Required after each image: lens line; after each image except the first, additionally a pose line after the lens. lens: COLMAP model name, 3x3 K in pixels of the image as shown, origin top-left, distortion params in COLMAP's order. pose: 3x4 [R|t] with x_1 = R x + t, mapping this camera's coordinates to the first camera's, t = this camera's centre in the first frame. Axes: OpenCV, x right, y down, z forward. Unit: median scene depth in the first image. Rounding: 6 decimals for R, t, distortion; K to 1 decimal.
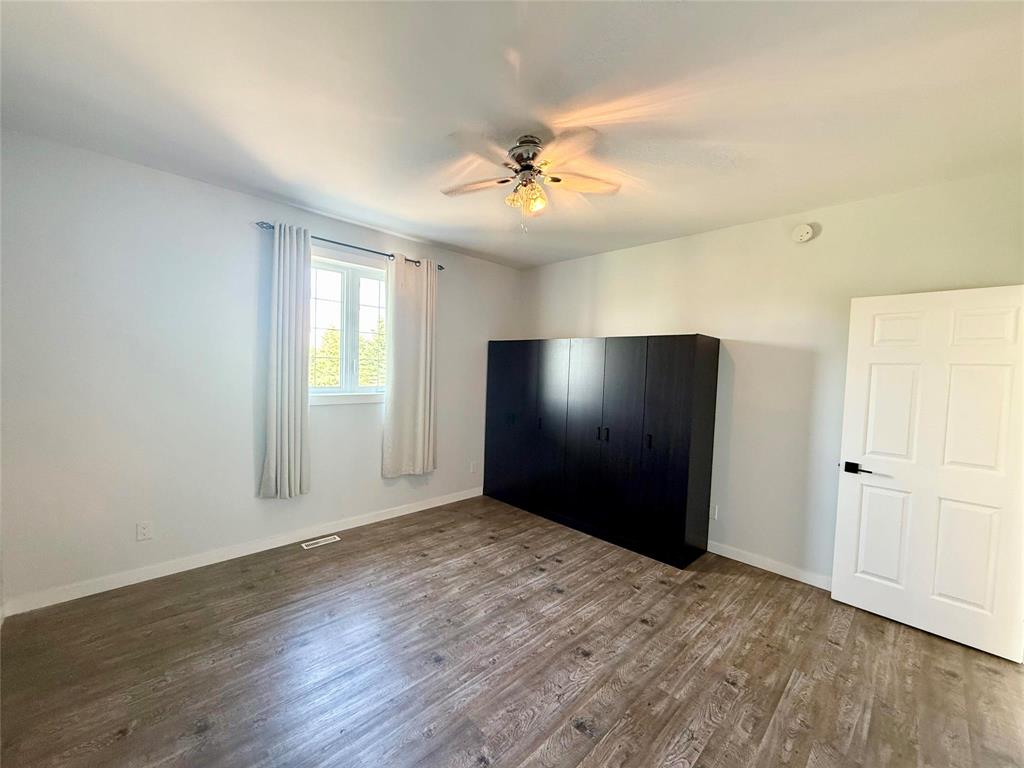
lens RADIAL K [[407.4, 0, 504.3], [0, 407.4, 384.6], [0, 0, 1]] dist [-0.001922, 0.000505]
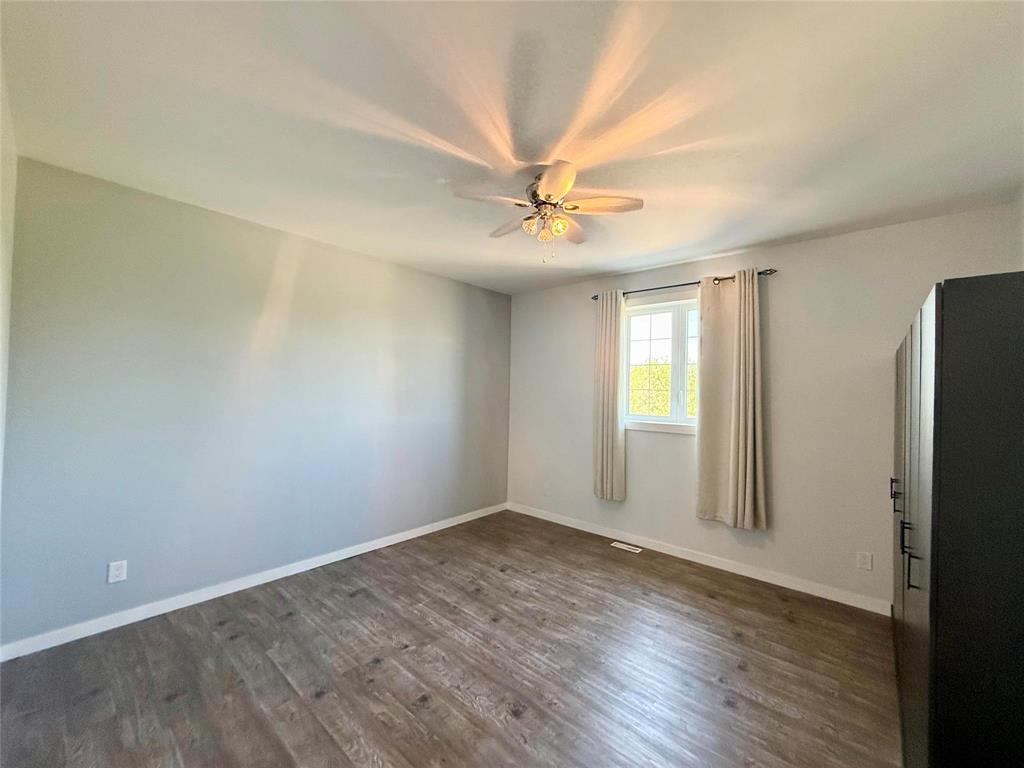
lens RADIAL K [[407.4, 0, 514.2], [0, 407.4, 379.7], [0, 0, 1]] dist [-0.001922, 0.000505]
pose [[0.079896, -0.057903, -0.995120, 0.777006], [-0.062002, 0.996090, -0.062937, 0.003648], [0.994873, 0.066728, 0.075994, 0.616761]]
